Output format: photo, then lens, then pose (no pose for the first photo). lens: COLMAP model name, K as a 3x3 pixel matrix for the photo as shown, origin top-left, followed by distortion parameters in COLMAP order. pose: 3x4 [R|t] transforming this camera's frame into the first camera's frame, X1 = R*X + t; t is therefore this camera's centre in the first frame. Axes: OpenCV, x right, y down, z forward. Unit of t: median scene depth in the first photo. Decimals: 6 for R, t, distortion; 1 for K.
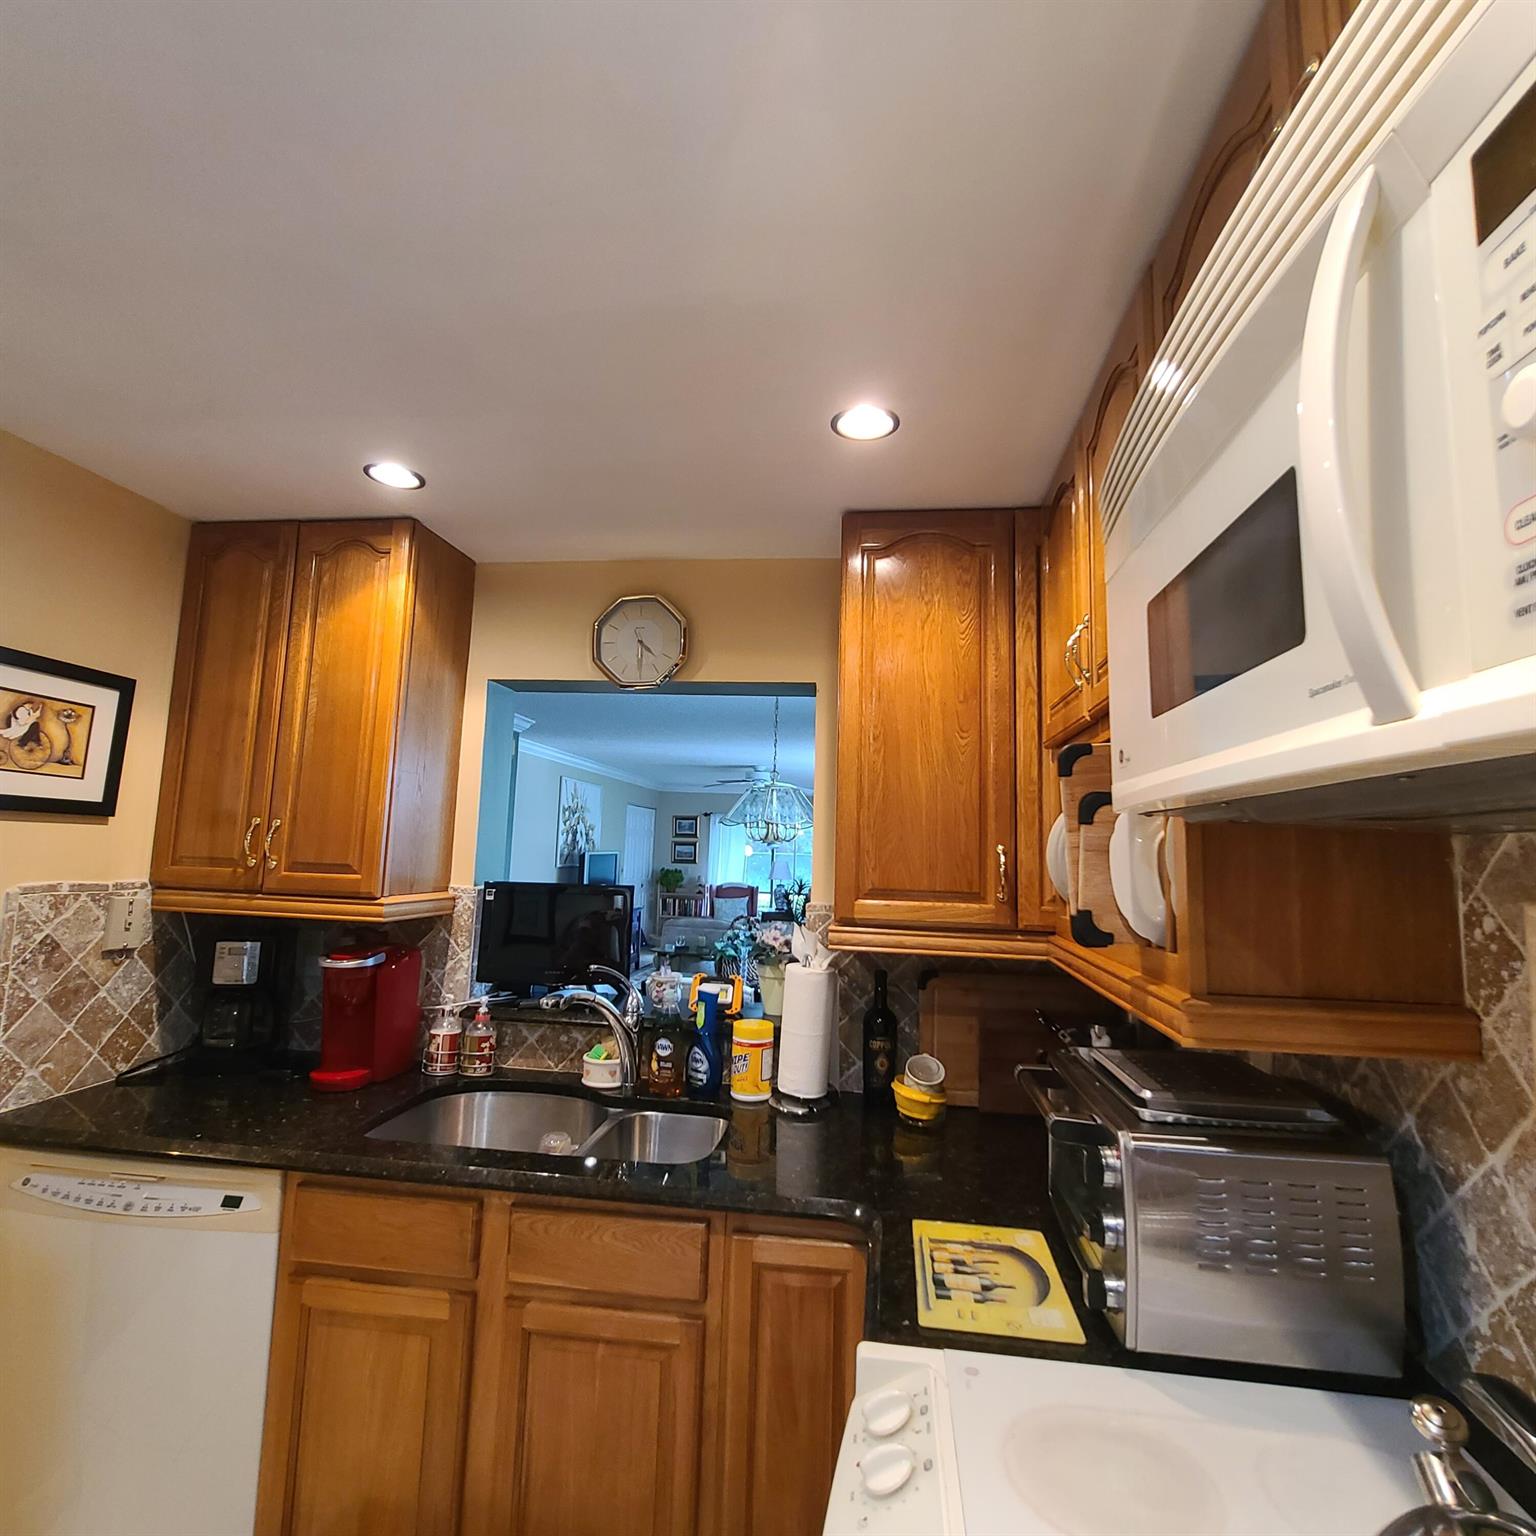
lens RADIAL K [[831.5, 0, 766.5], [0, 831.5, 761.0], [0, 0, 1]] dist [-0.003061, 0.000023]
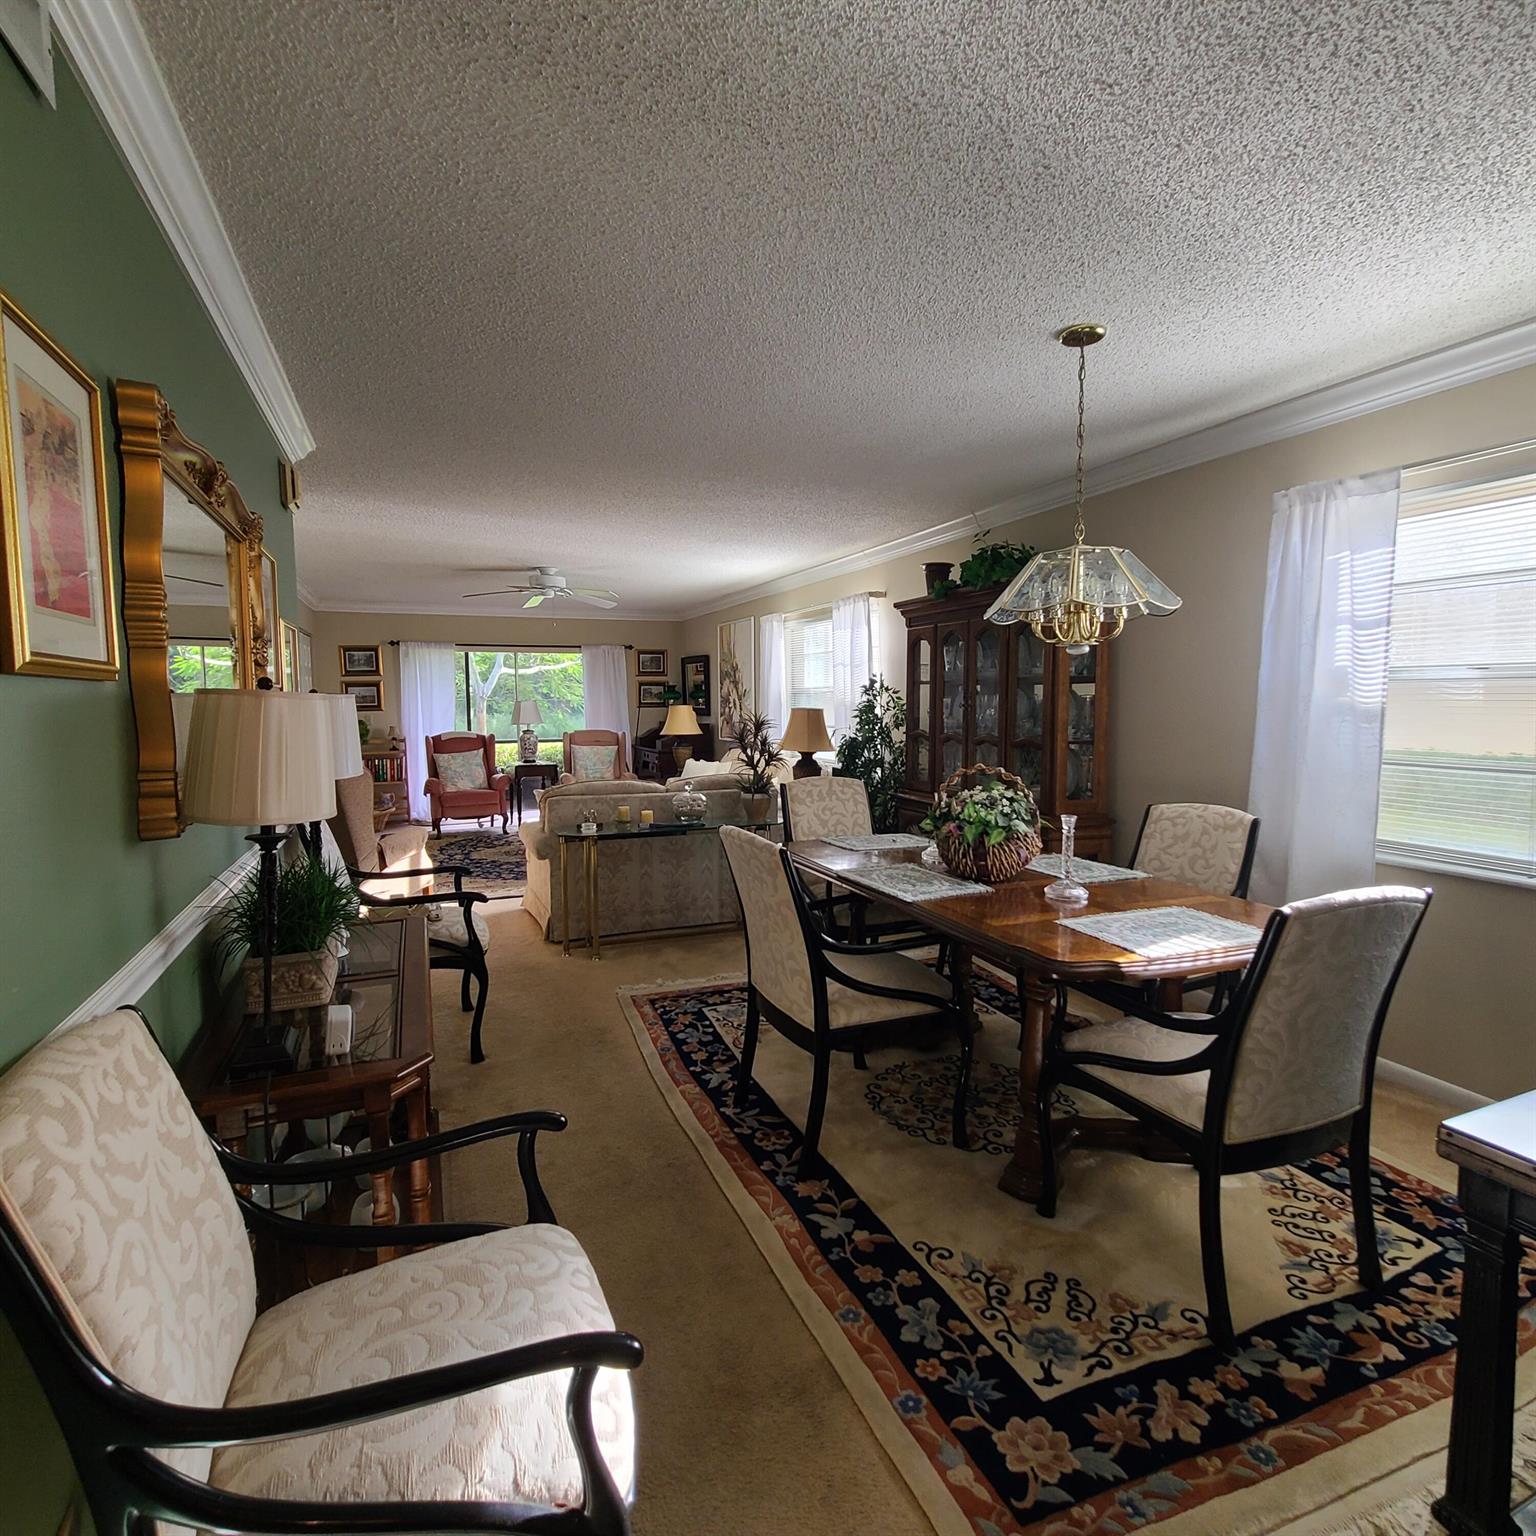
lens RADIAL K [[868.7, 0, 777.8], [0, 868.7, 767.2], [0, 0, 1]] dist [-0.007557, 0.002227]
pose [[0.861492, -0.083740, 0.500819, -1.329571], [-0.015623, 0.981469, 0.190981, 0.157400], [-0.507531, -0.172353, 0.844220, 1.254989]]
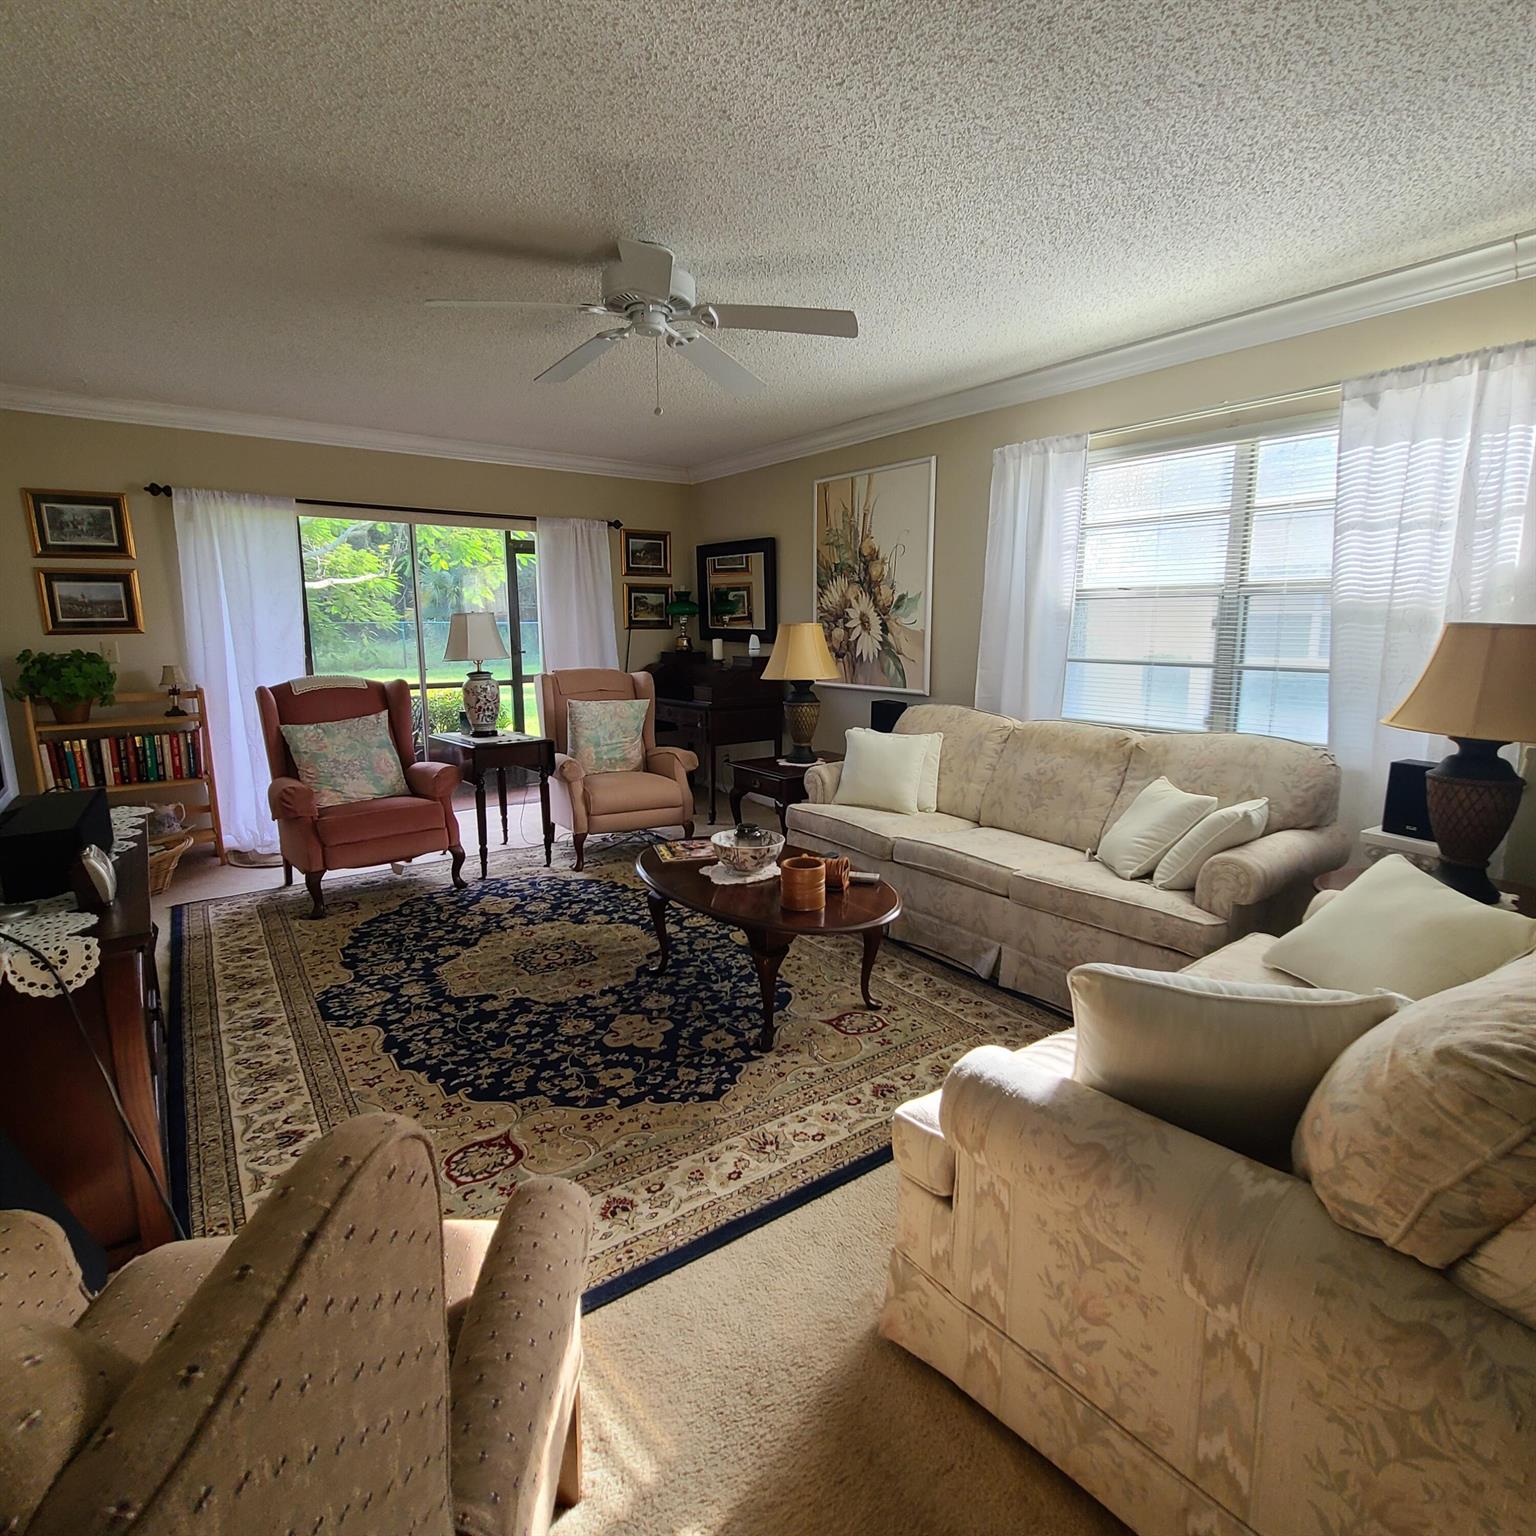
lens RADIAL K [[831.5, 0, 772.7], [0, 831.5, 767.4], [0, 0, 1]] dist [-0.003061, 0.000023]
pose [[0.710926, -0.158804, 0.685102, -1.120746], [-0.047418, 0.961130, 0.271992, 0.537134], [-0.701666, -0.225853, 0.675763, 4.300082]]
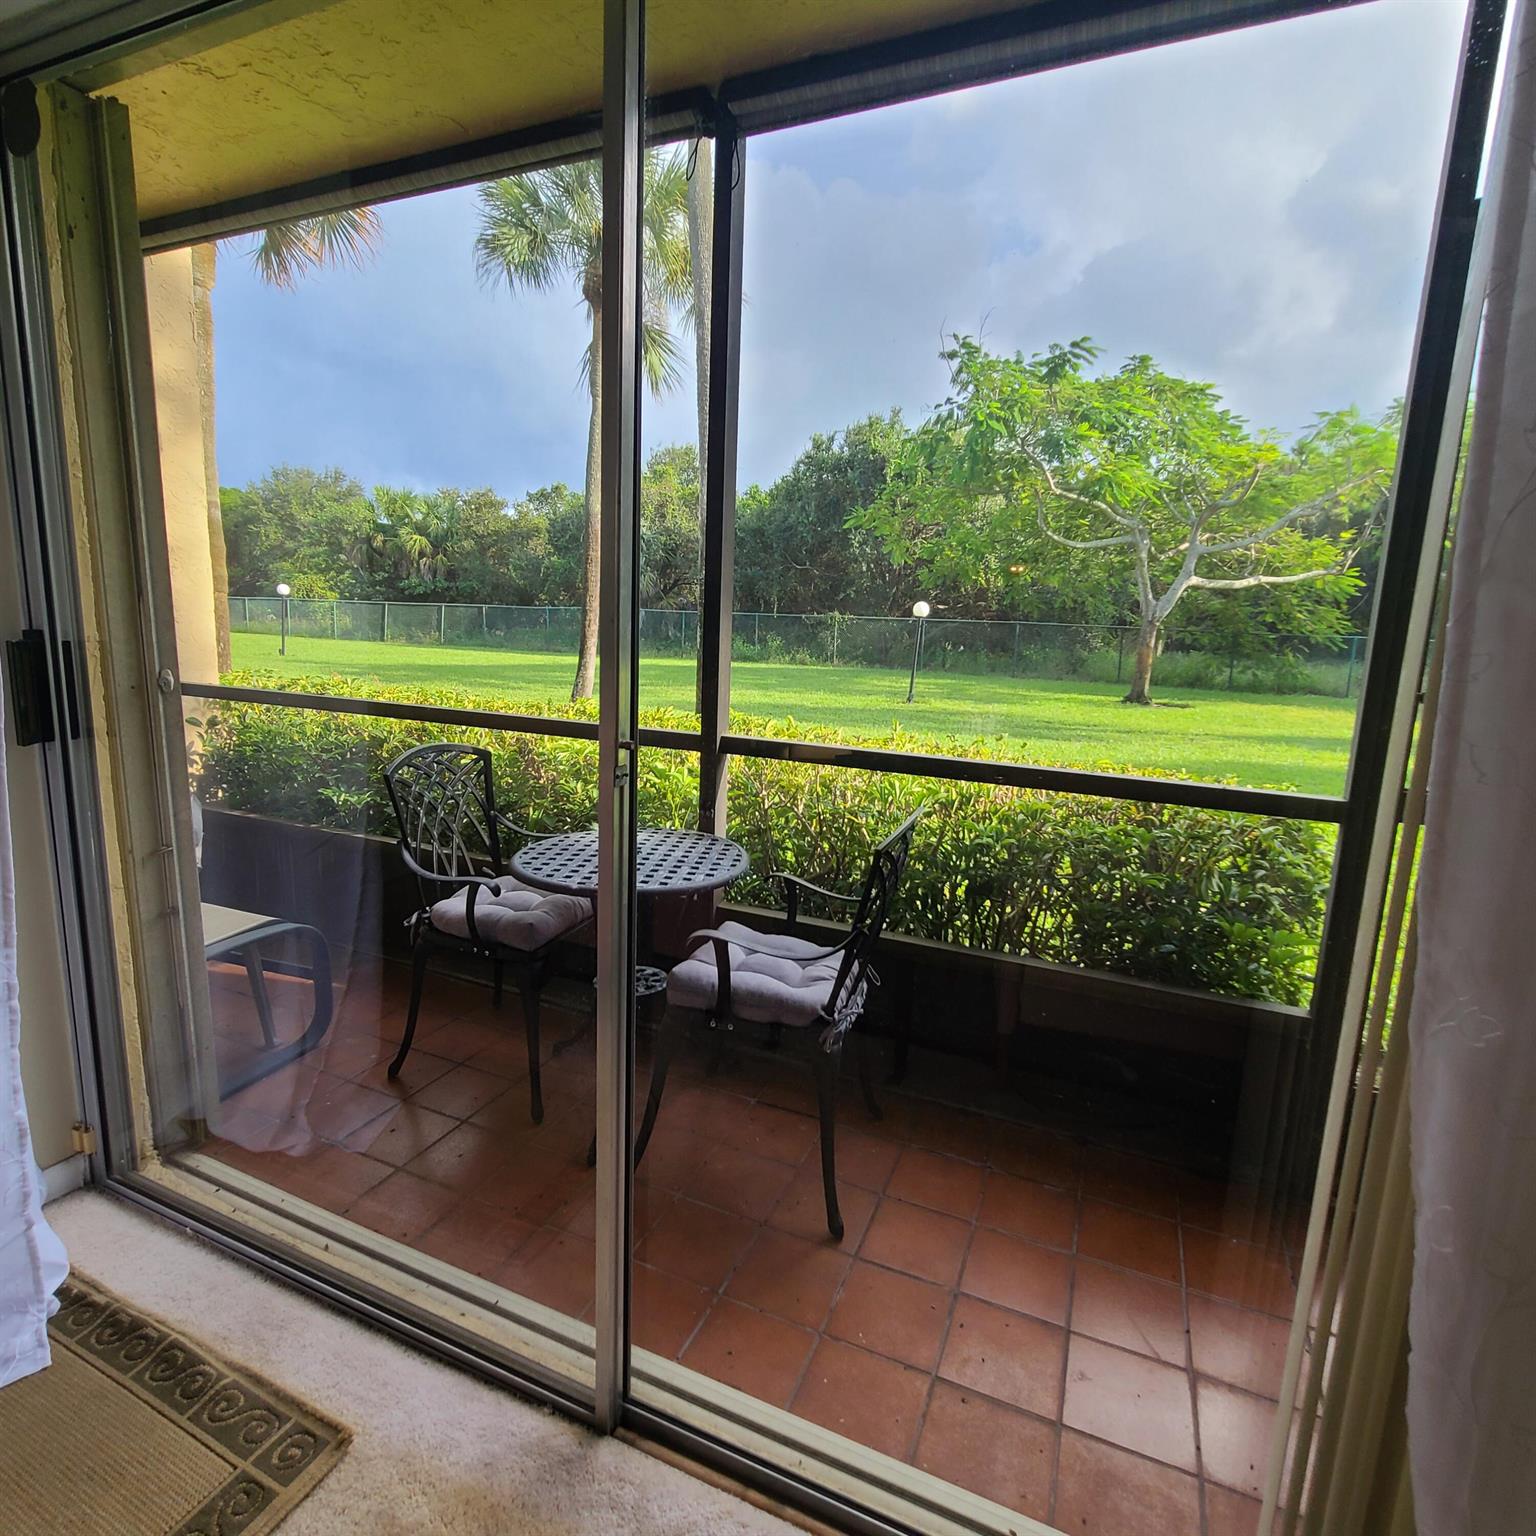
lens RADIAL K [[831.5, 0, 765.4], [0, 831.5, 765.7], [0, 0, 1]] dist [-0.003061, 0.000023]
pose [[0.960072, 0.047402, -0.275708, 0.445990], [0.030132, 0.962285, 0.270369, 0.863523], [0.278125, -0.267881, 0.922435, 6.892992]]
